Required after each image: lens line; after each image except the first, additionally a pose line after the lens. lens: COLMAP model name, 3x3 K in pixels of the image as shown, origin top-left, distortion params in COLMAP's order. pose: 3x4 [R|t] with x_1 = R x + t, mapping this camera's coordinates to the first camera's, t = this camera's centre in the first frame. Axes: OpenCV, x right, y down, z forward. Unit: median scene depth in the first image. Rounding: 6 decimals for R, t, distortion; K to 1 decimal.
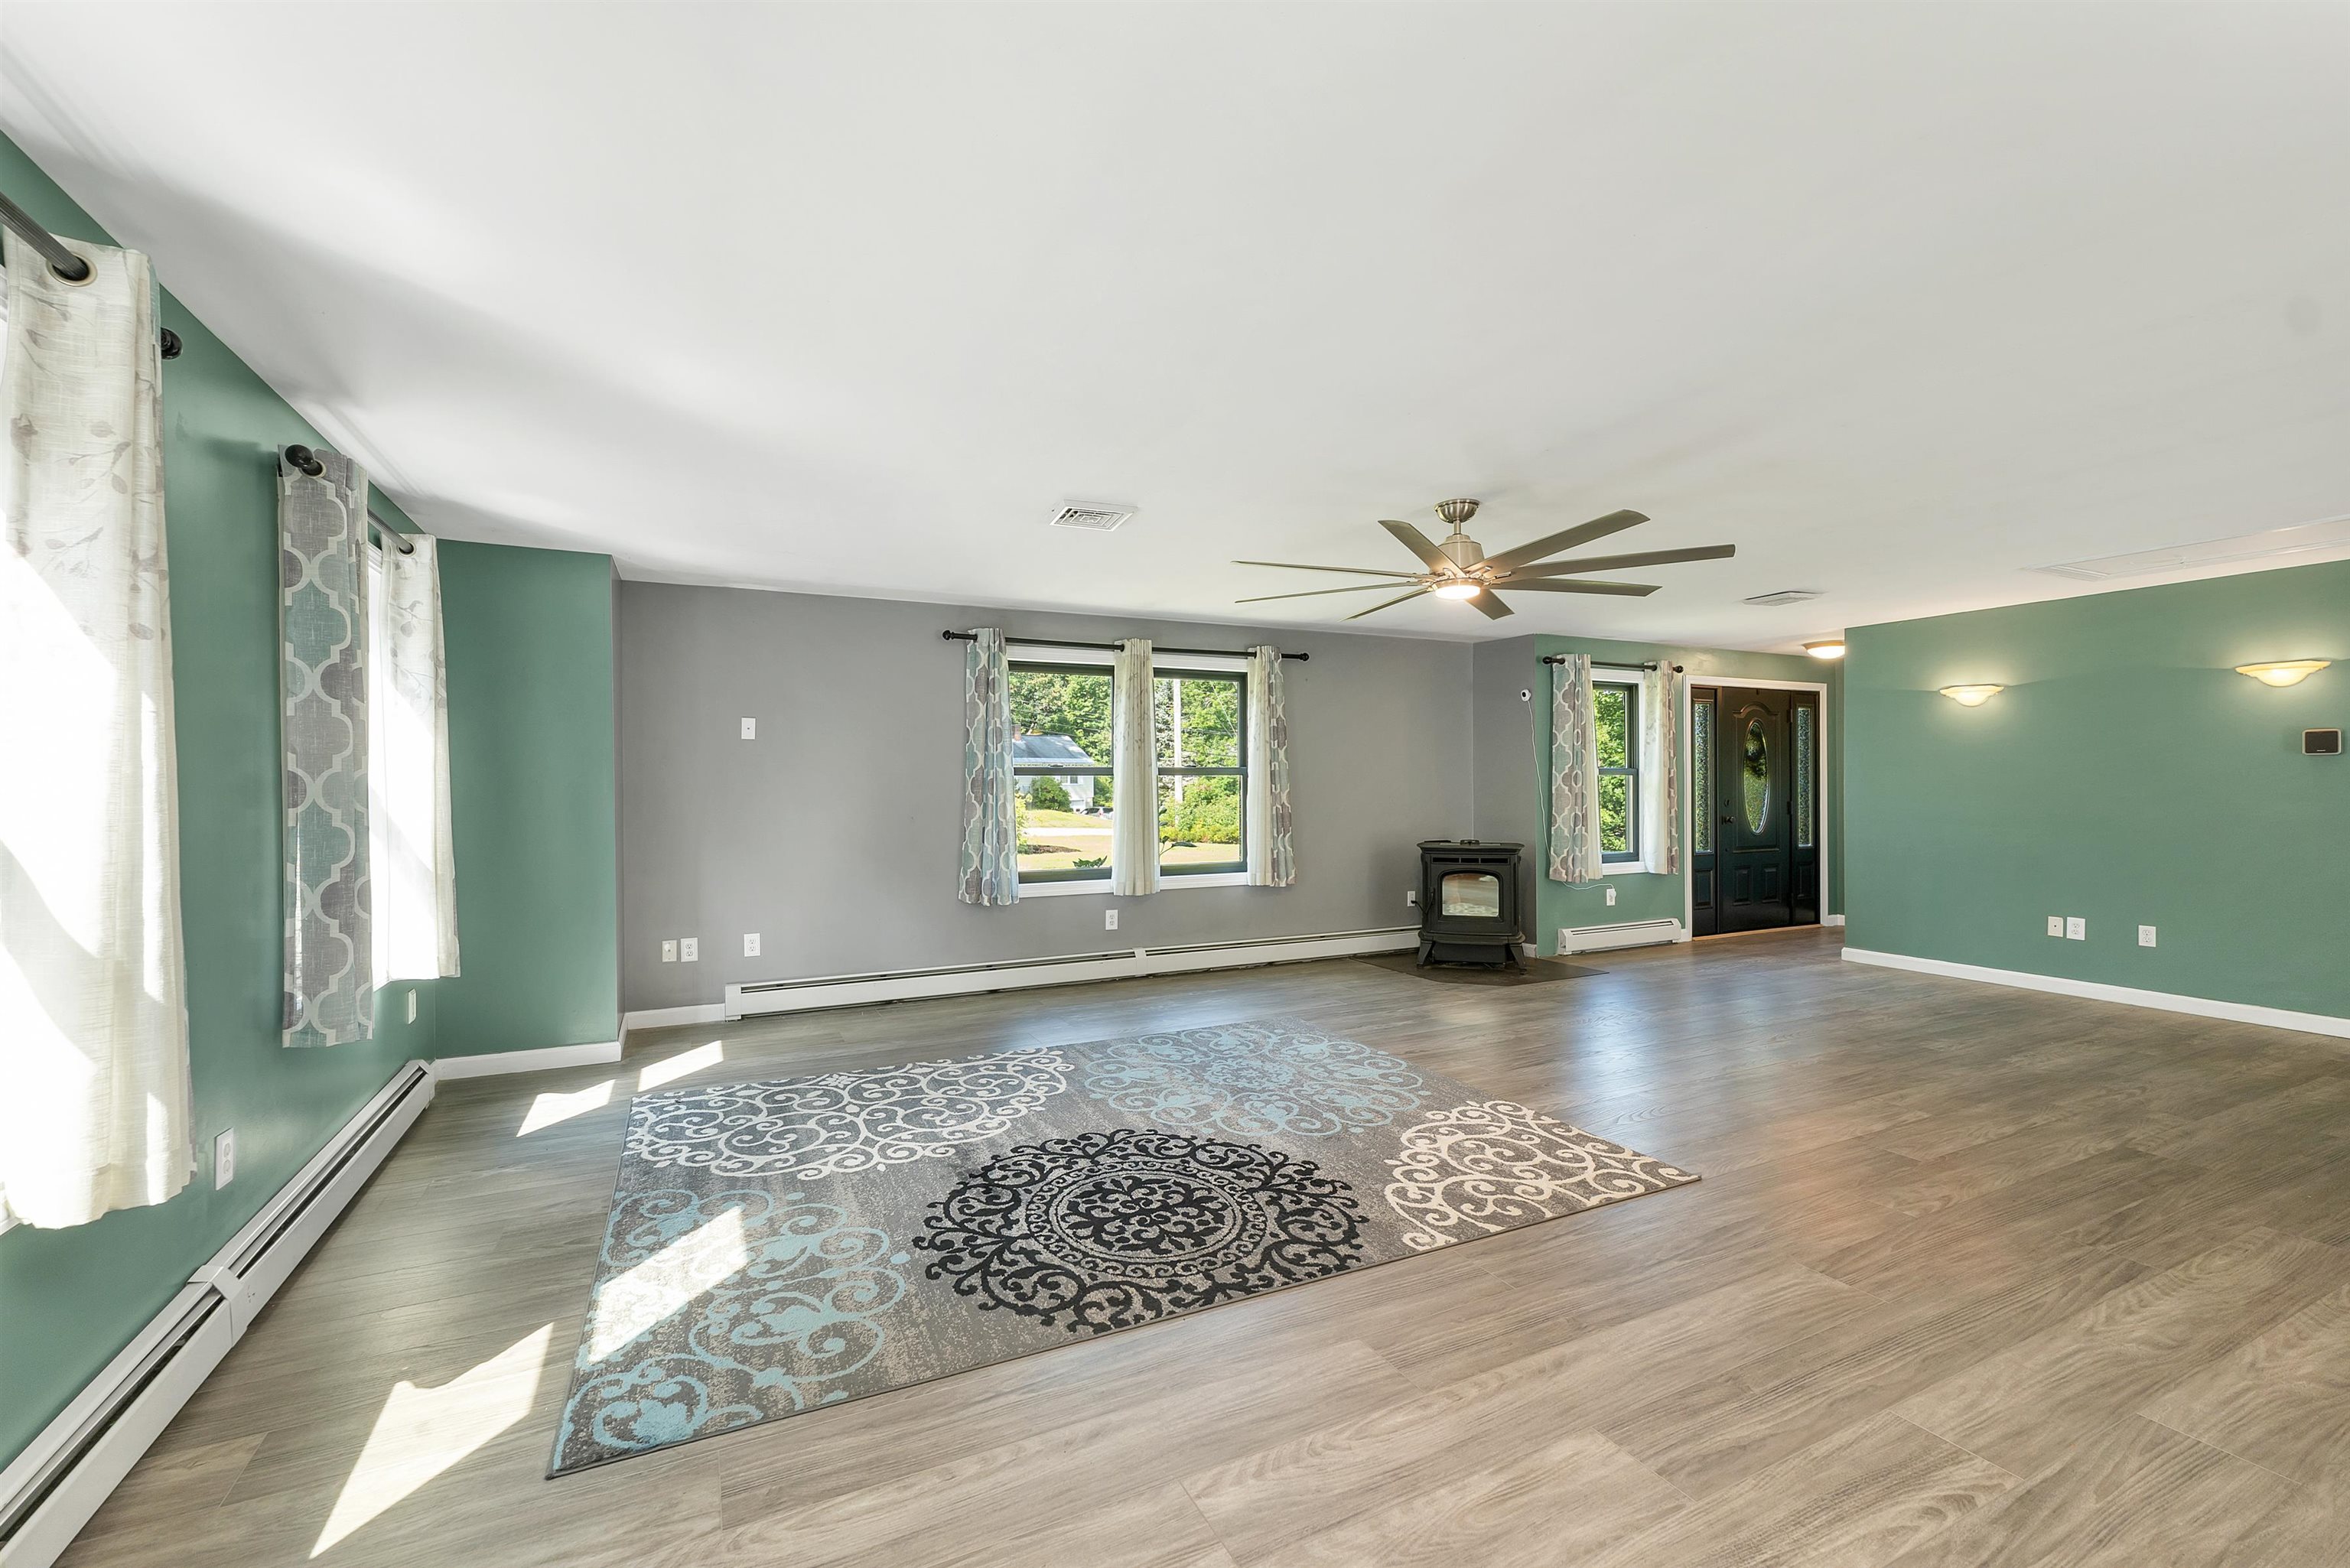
lens RADIAL K [[976.0, 0, 1163.1], [0, 976.0, 785.0], [0, 0, 1]] dist [0.001629, 0.000450]
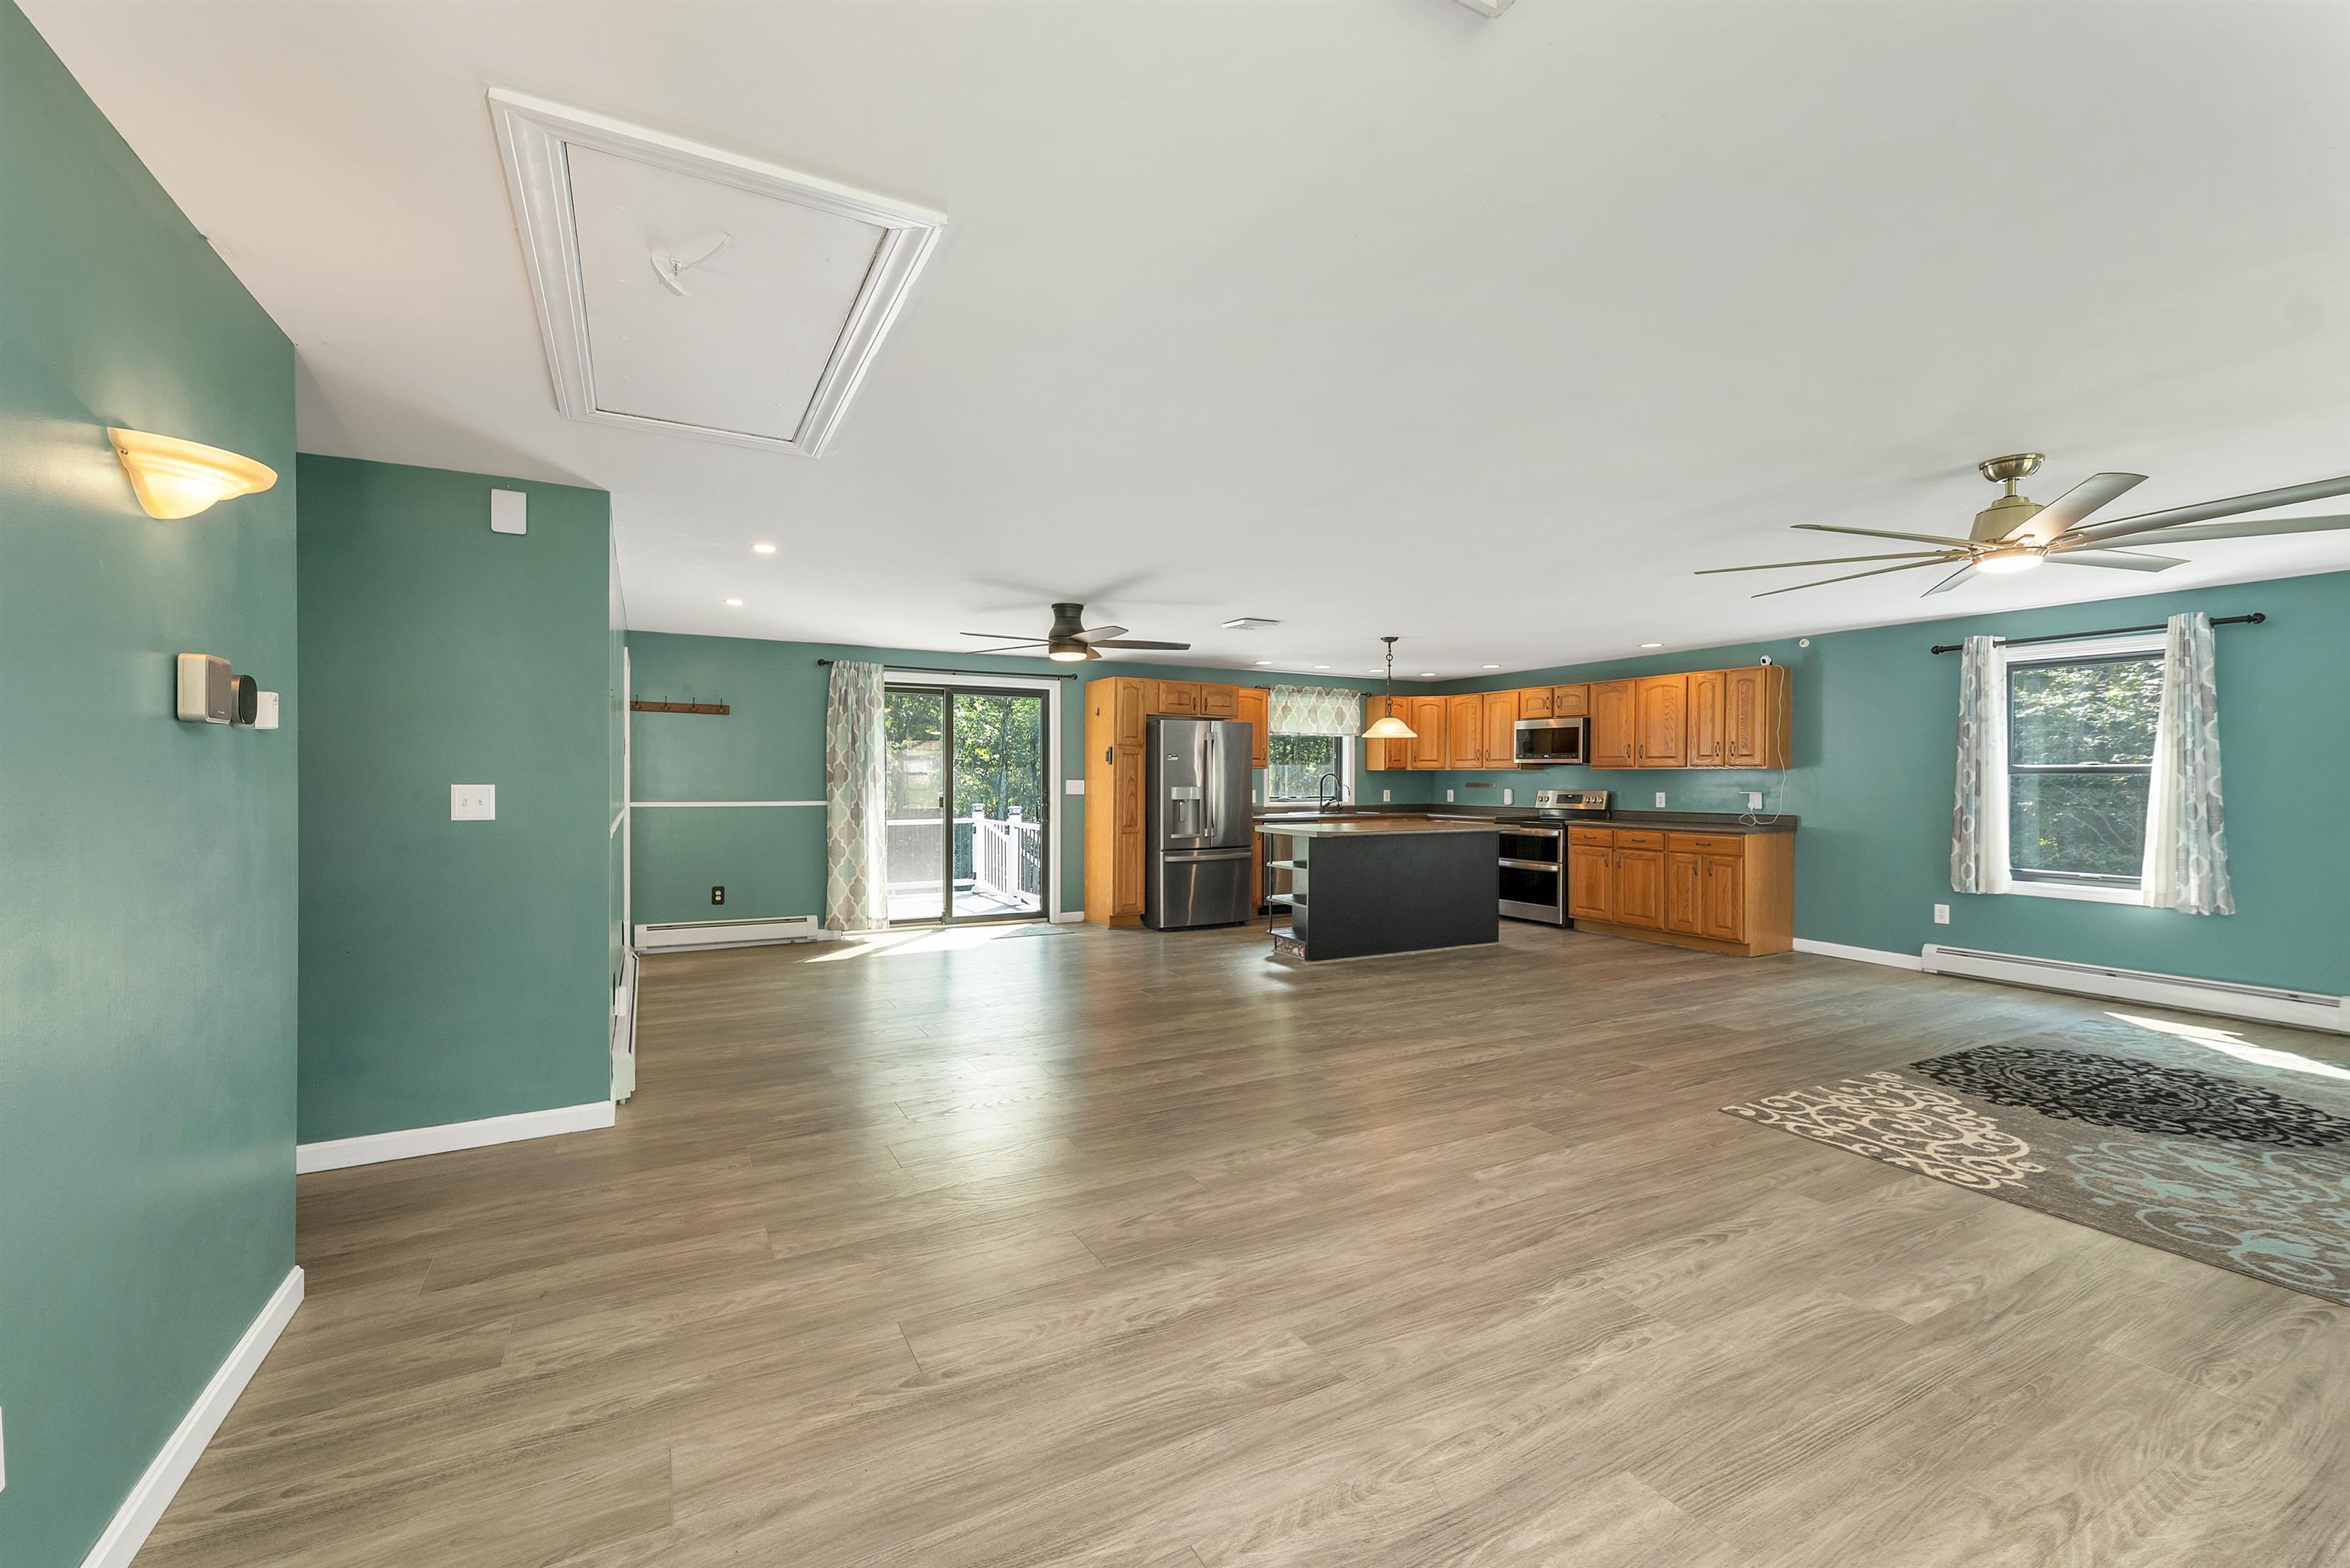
lens RADIAL K [[975.0, 0, 1162.2], [0, 975.0, 786.8], [0, 0, 1]] dist [0.002240, 0.000279]
pose [[-0.999151, 0.003519, -0.041044, 0.877450], [0.003047, 0.999929, 0.011563, -0.010120], [0.041081, 0.011428, -0.999090, 1.480816]]
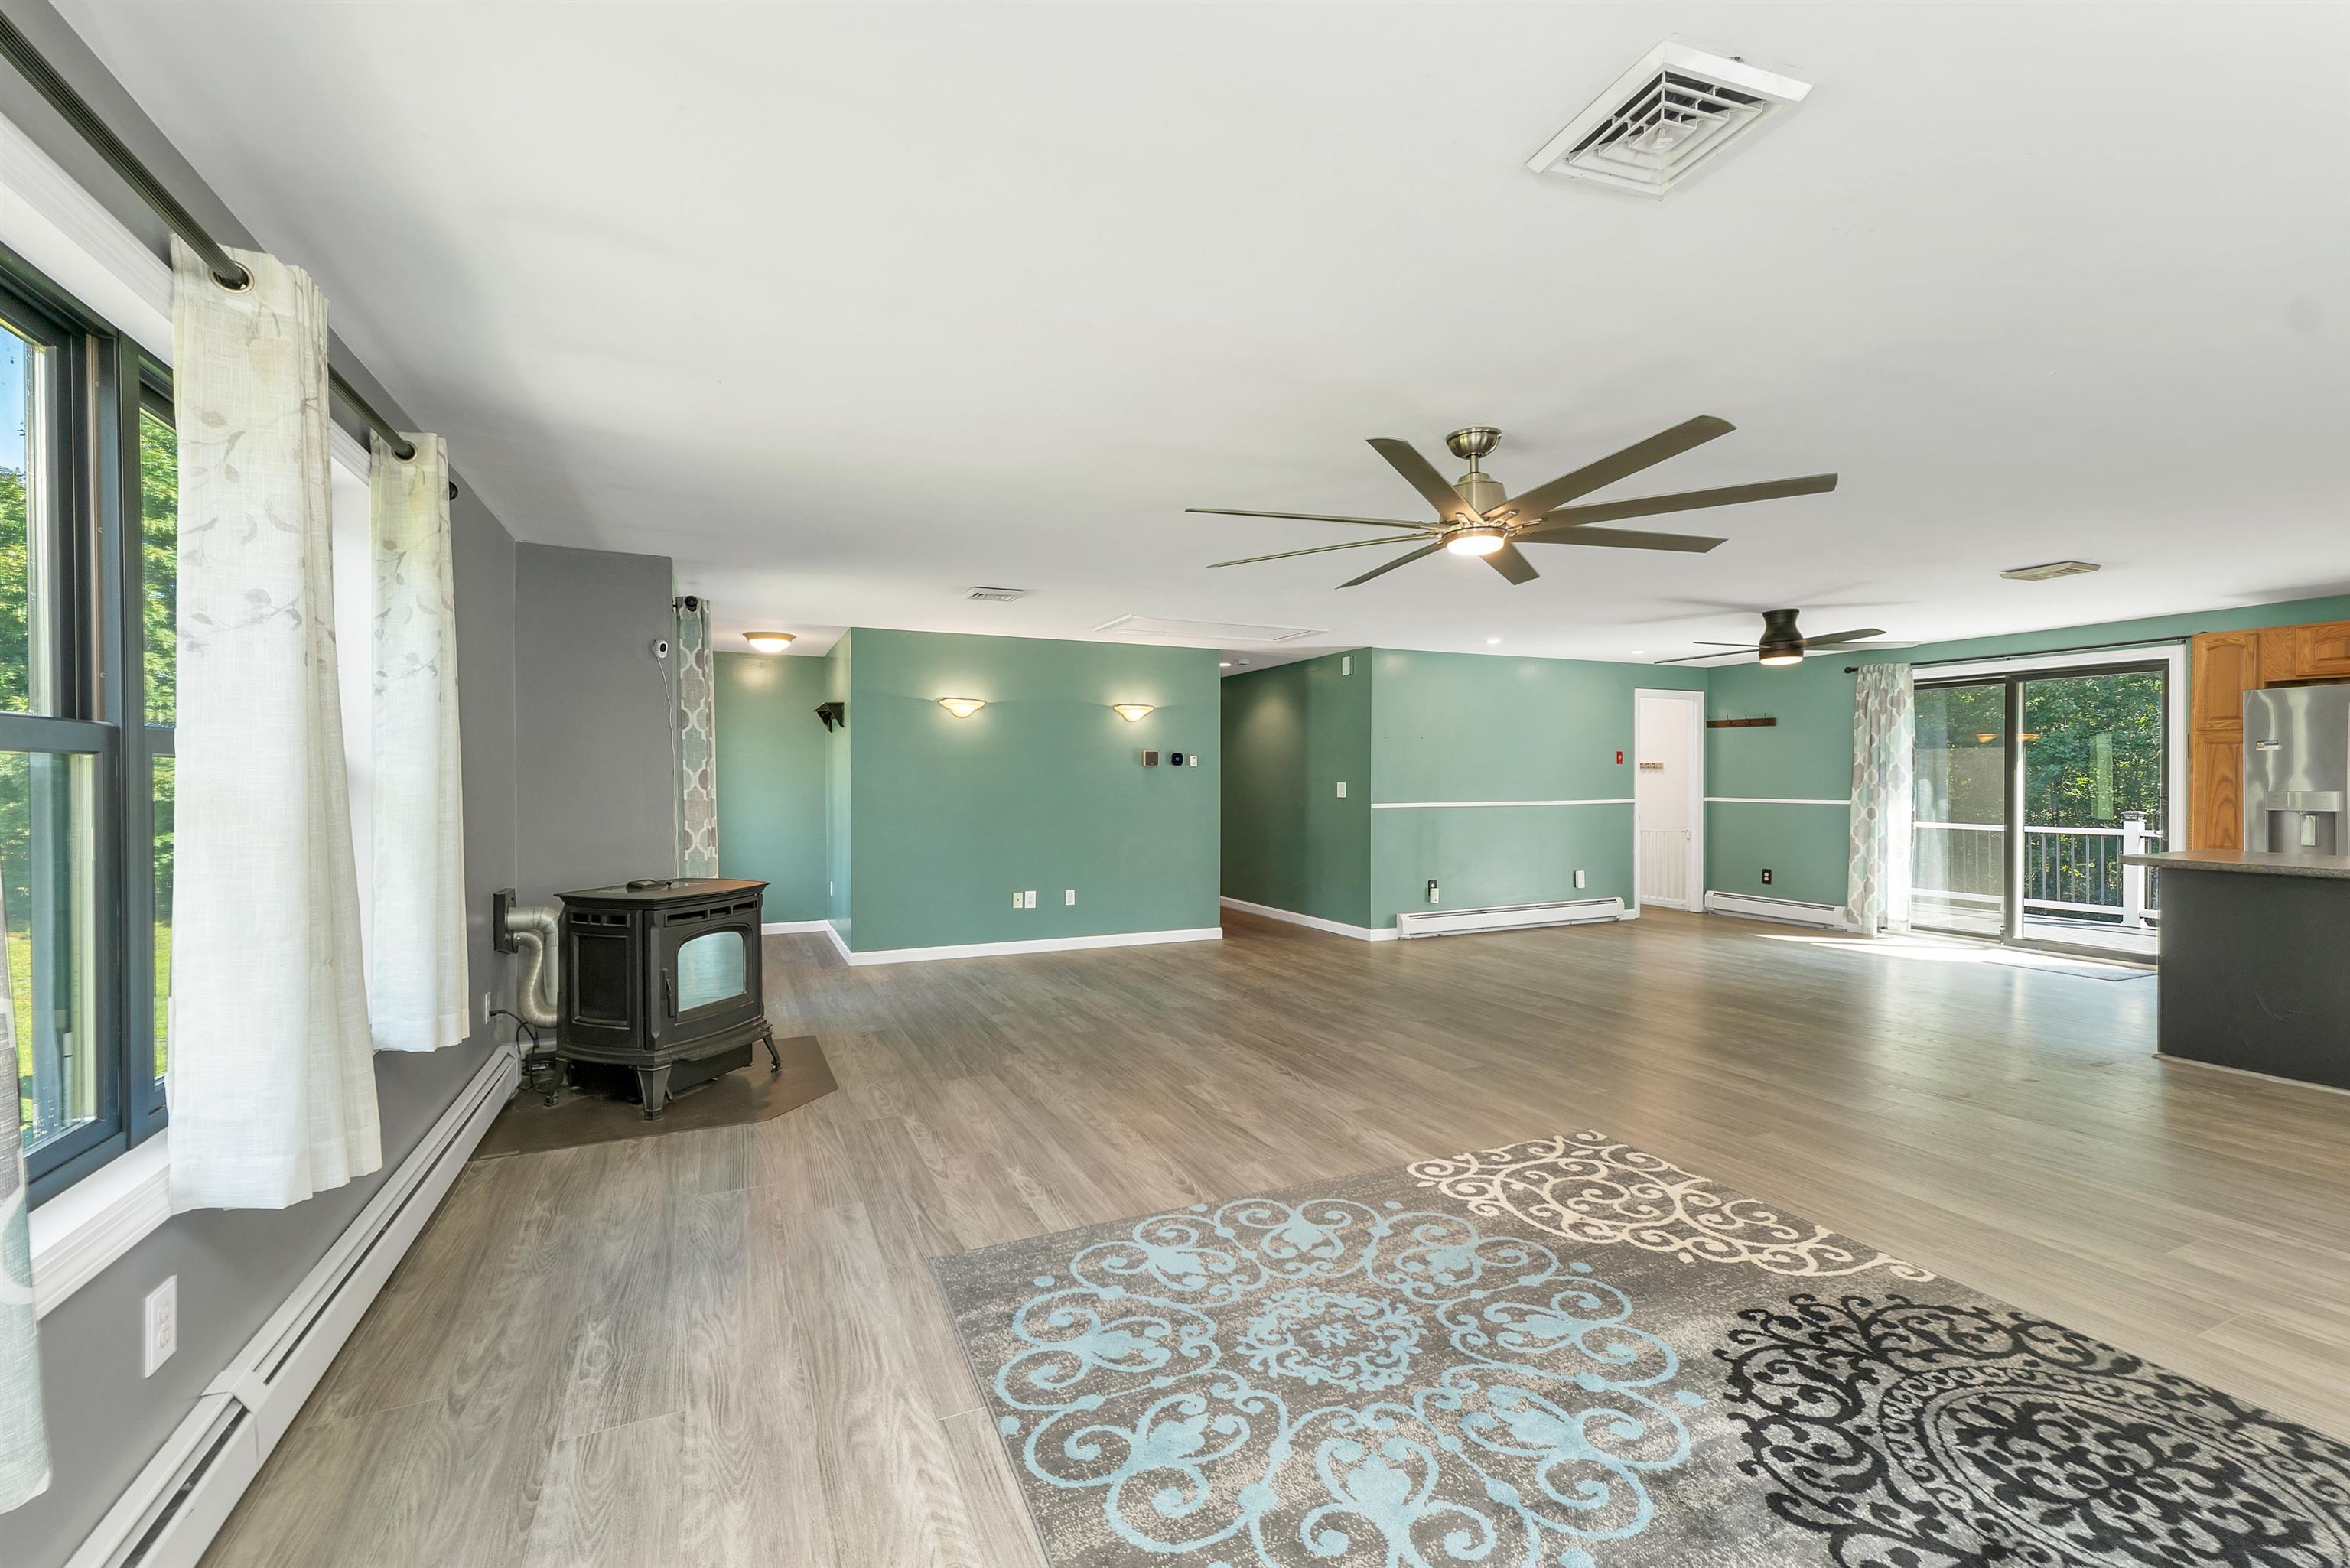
lens RADIAL K [[976.0, 0, 1163.1], [0, 976.0, 785.0], [0, 0, 1]] dist [0.001629, 0.000450]
pose [[0.024378, -0.000703, 0.999703, -0.407890], [0.003480, 0.999994, 0.000618, -0.001997], [-0.999697, 0.003464, 0.024381, 0.998551]]
